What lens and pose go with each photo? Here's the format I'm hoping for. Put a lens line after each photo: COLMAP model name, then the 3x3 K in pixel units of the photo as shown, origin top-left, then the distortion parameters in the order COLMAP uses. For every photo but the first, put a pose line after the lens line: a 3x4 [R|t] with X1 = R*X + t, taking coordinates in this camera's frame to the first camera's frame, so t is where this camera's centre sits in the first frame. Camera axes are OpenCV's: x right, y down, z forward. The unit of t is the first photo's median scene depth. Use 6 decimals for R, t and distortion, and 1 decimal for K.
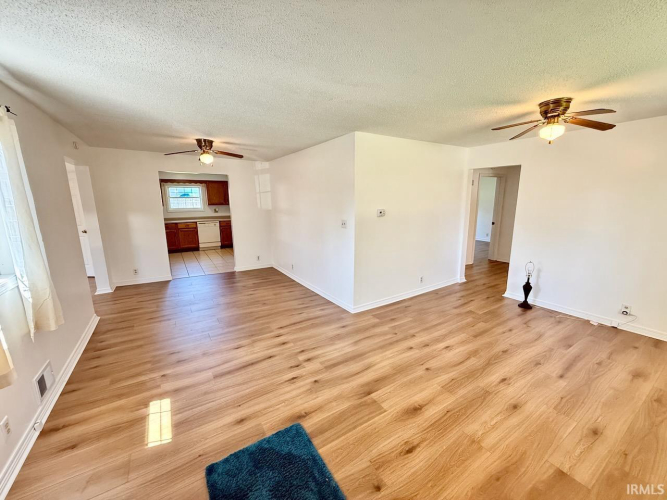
lens RADIAL K [[267.9, 0, 333.5], [0, 267.9, 250.0], [0, 0, 1]] dist [0.006413, -0.000327]
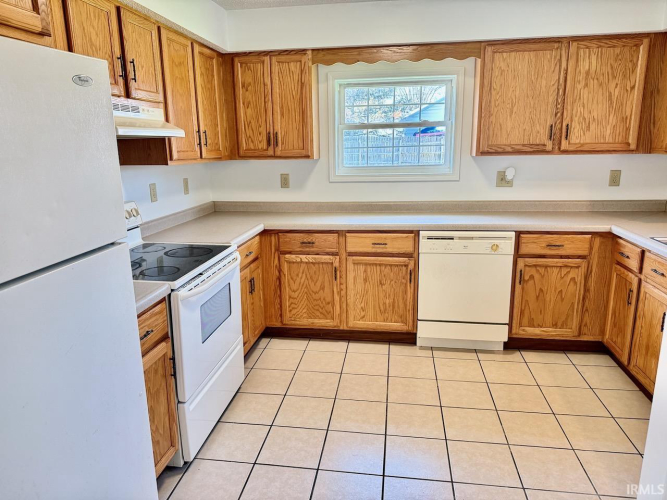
lens RADIAL K [[473.4, 0, 335.1], [0, 473.4, 251.7], [0, 0, 1]] dist [0.049494, -0.066919]
pose [[0.756643, 0.142906, -0.638020, -0.290454], [-0.111574, 0.989730, 0.089365, -0.109234], [0.644238, 0.003569, 0.764816, 0.617629]]
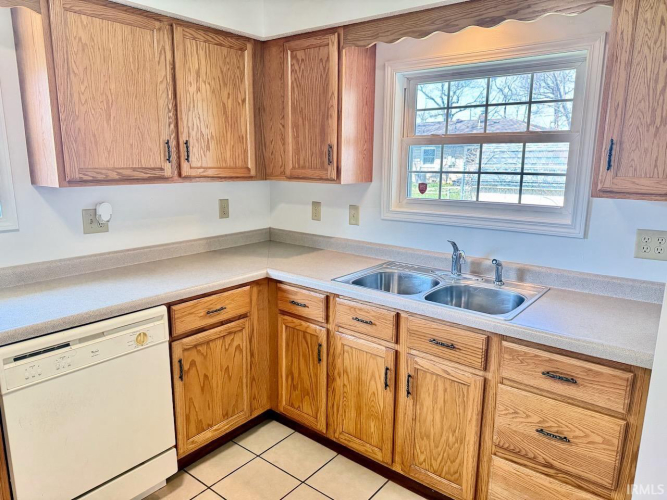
lens RADIAL K [[467.2, 0, 333.5], [0, 467.2, 250.0], [0, 0, 1]] dist [0.093301, -0.136493]
pose [[0.944489, -0.046807, 0.325191, -0.421732], [0.044679, 0.998903, 0.014012, -0.134303], [-0.325490, 0.001296, 0.945544, 0.746025]]
